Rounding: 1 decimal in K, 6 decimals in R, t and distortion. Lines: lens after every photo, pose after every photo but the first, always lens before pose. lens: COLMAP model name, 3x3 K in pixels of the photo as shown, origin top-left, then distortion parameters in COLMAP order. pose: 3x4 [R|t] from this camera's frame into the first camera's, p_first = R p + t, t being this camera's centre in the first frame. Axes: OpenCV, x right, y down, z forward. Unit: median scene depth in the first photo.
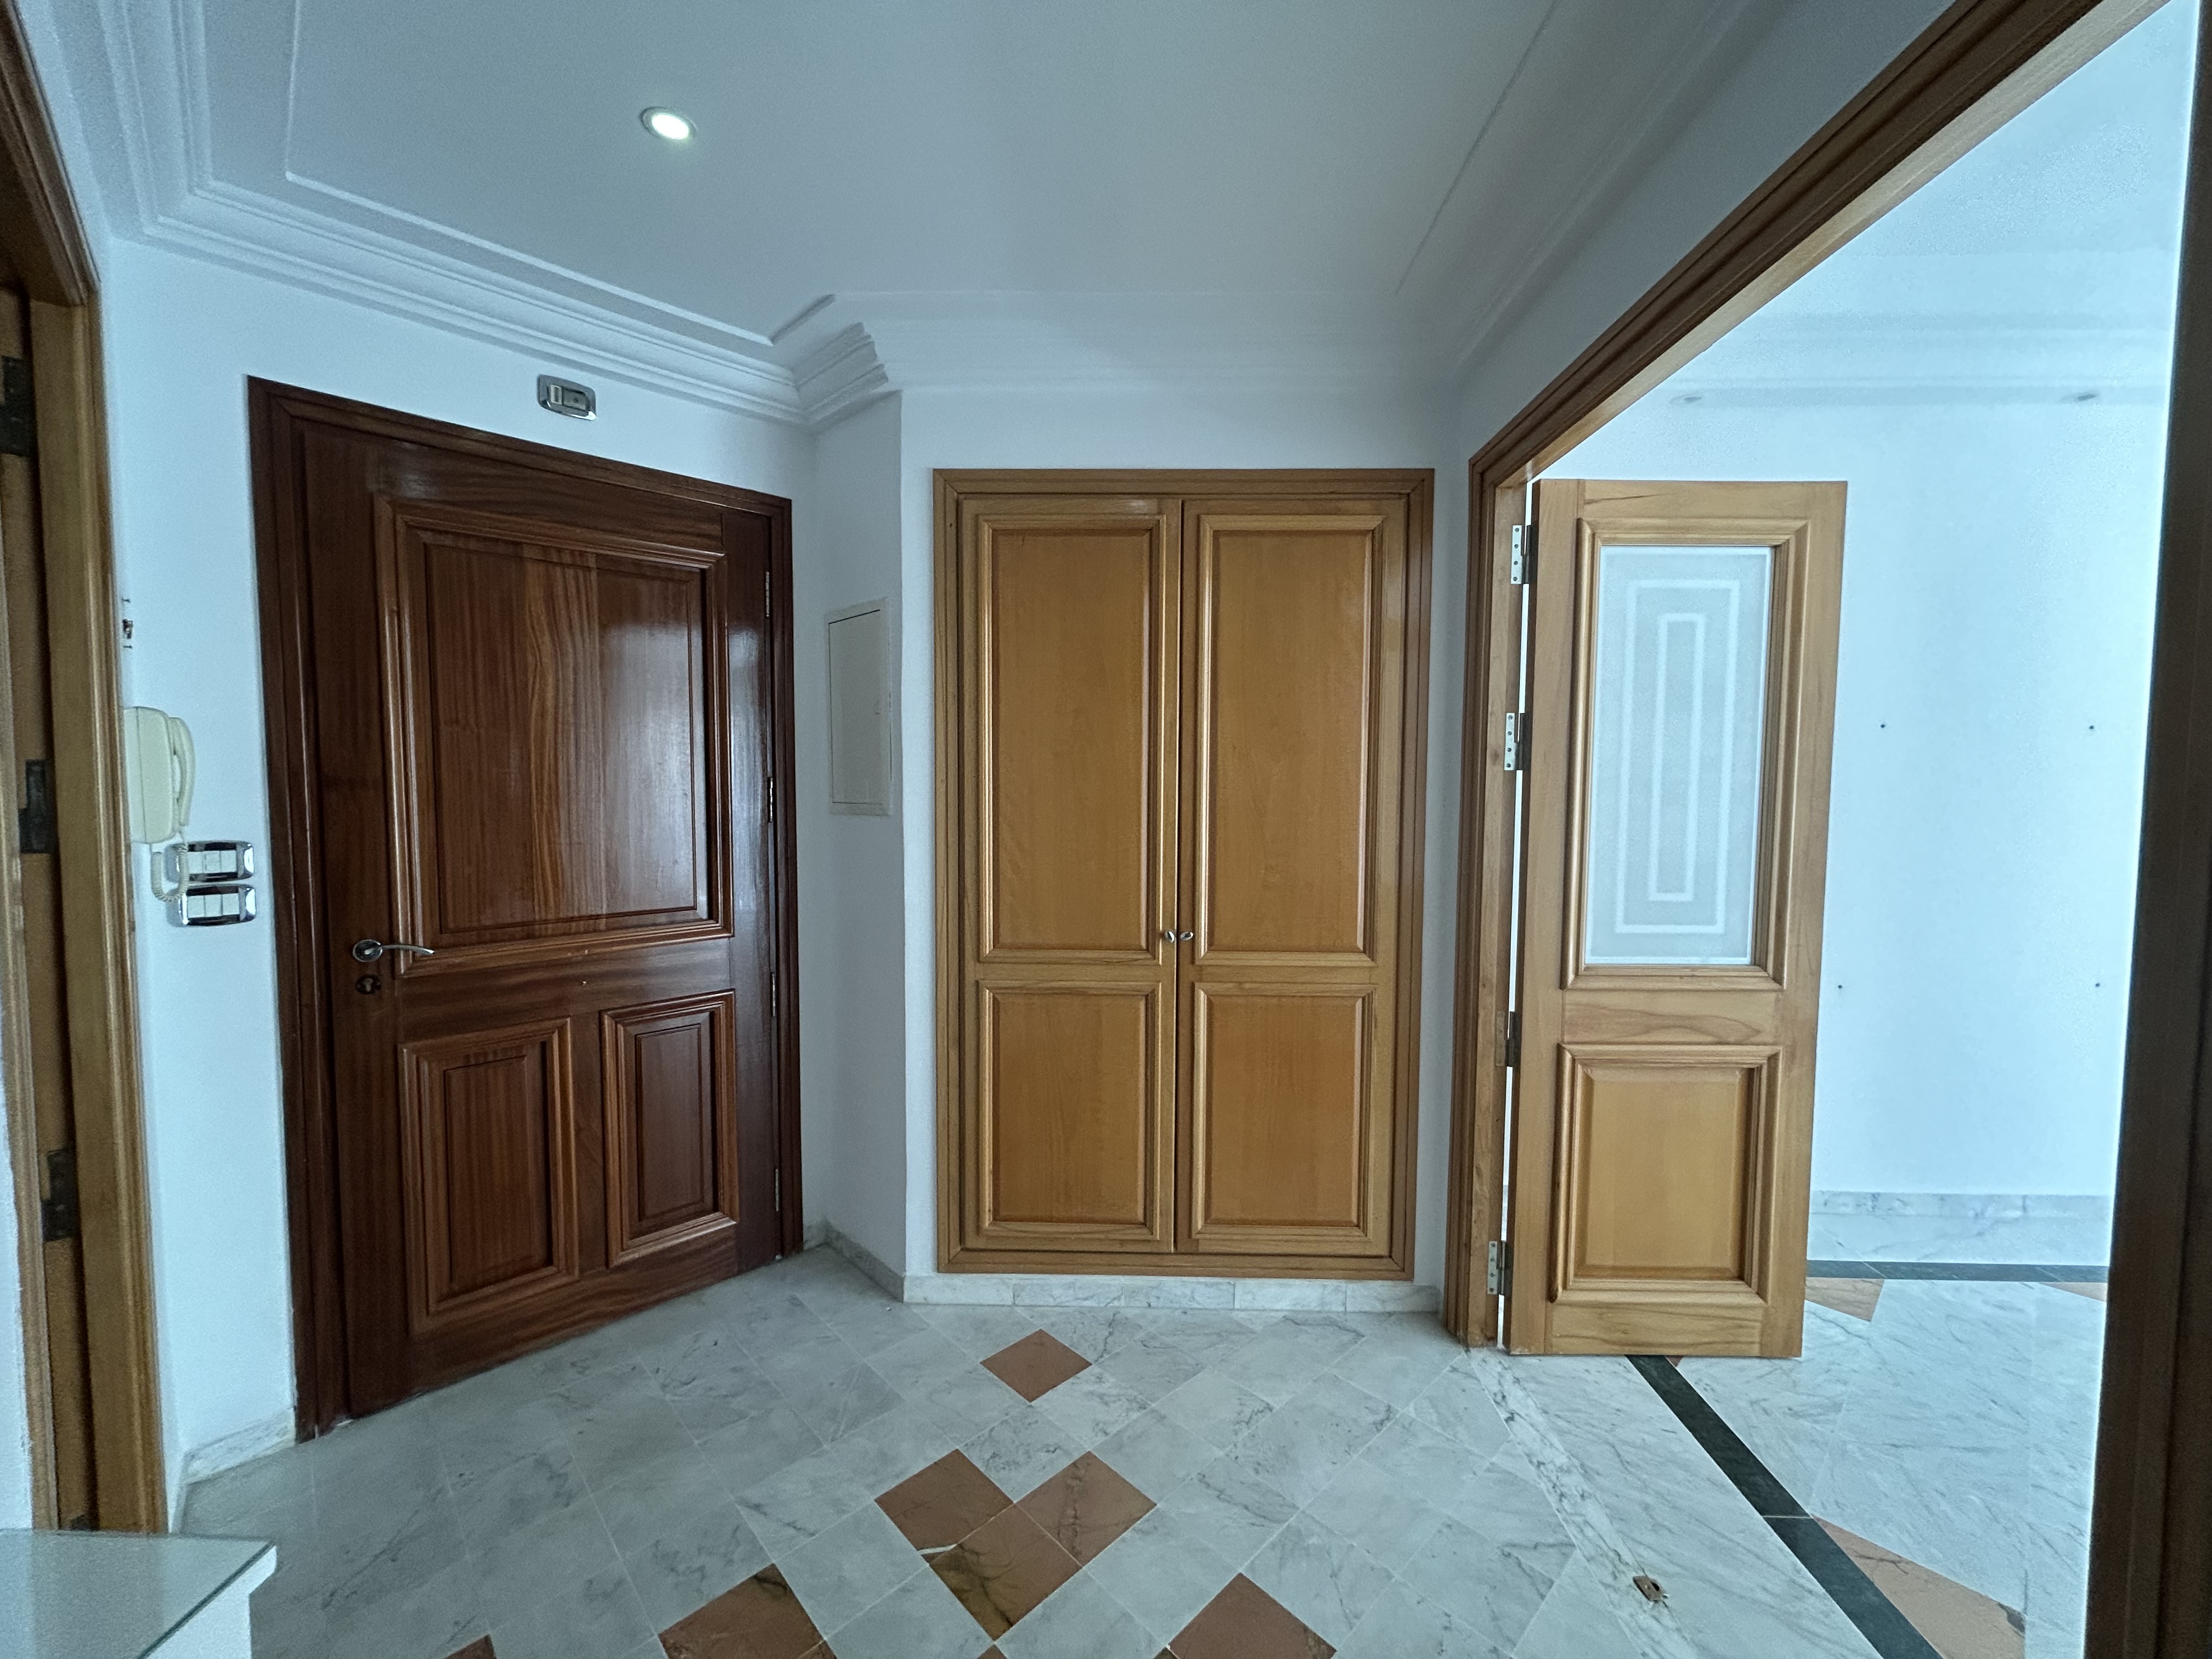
lens RADIAL K [[896.0, 0, 1108.4], [0, 896.0, 824.3], [0, 0, 1]] dist [-0.000939, 0.000205]
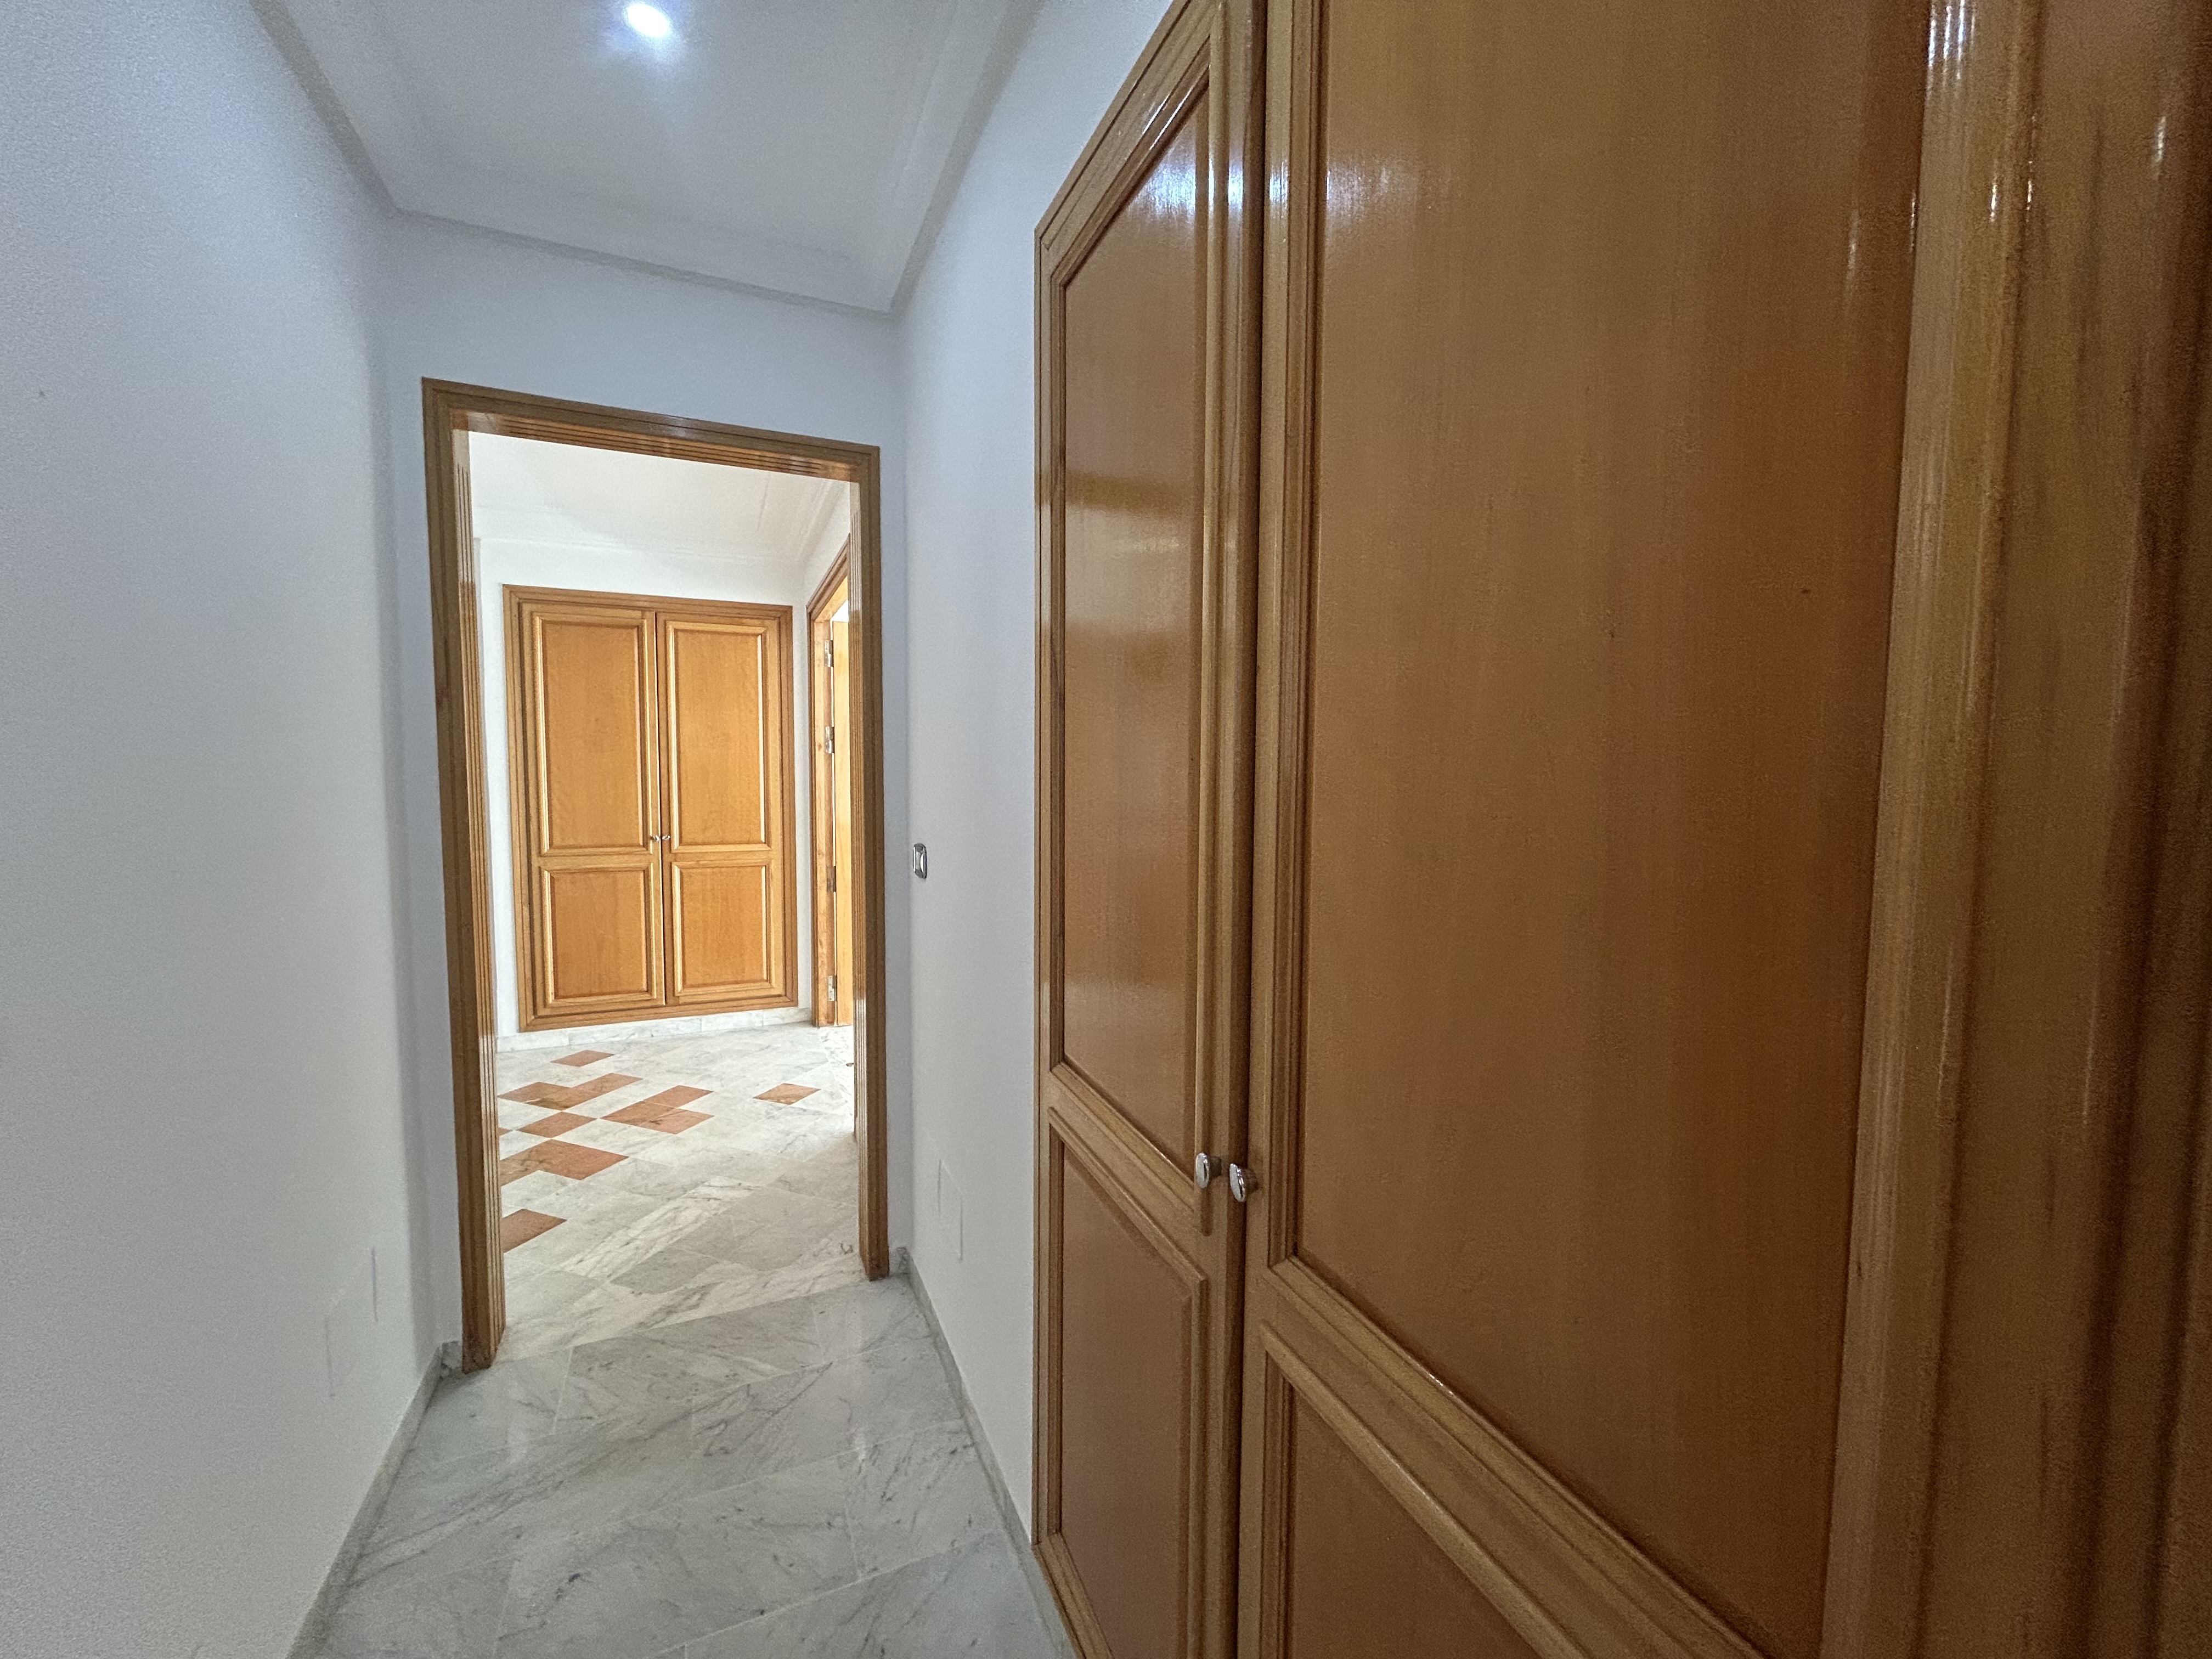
lens RADIAL K [[896.0, 0, 1099.2], [0, 896.0, 826.9], [0, 0, 1]] dist [-0.000939, 0.000205]
pose [[0.907860, -0.027408, 0.418377, 0.126498], [0.020566, 0.999571, 0.020854, 0.079542], [-0.418769, -0.010328, 0.908034, -1.133382]]
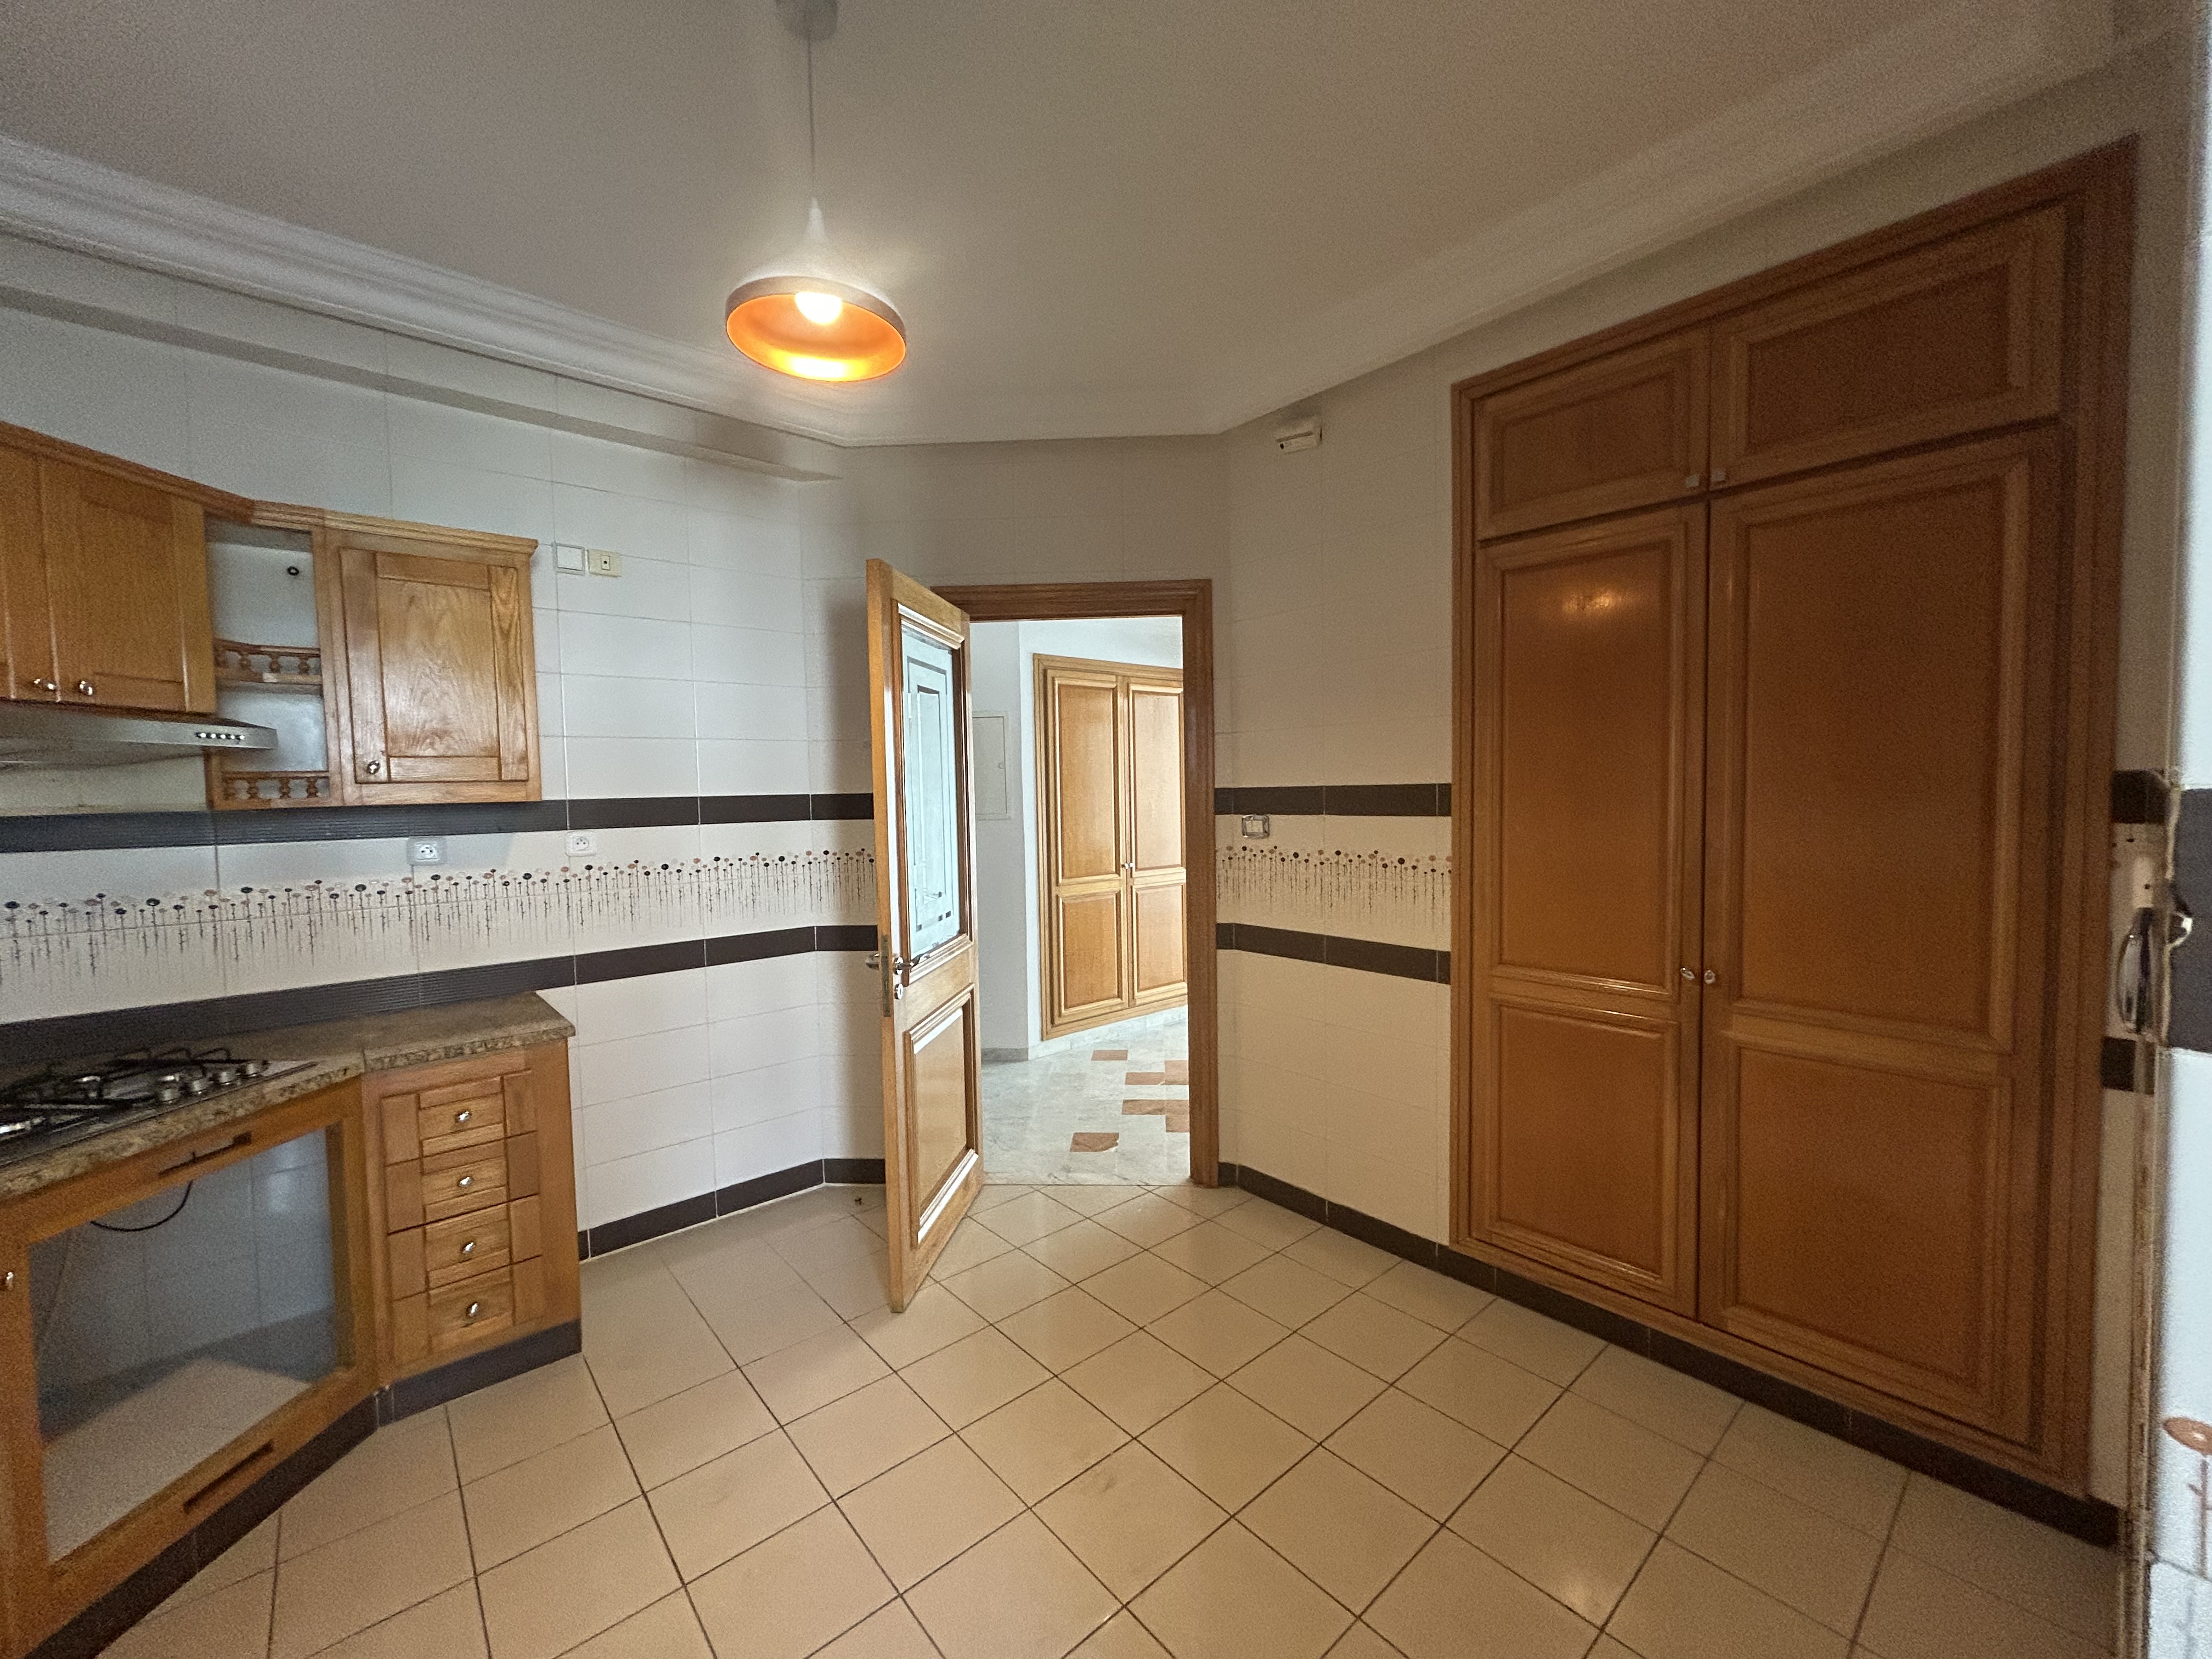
lens RADIAL K [[896.0, 0, 1101.2], [0, 896.0, 828.0], [0, 0, 1]] dist [-0.000939, 0.000205]
pose [[0.731770, -0.053119, 0.679479, -1.500150], [0.059178, 0.998145, 0.014299, -0.006857], [-0.678978, 0.029746, 0.733556, -0.625193]]
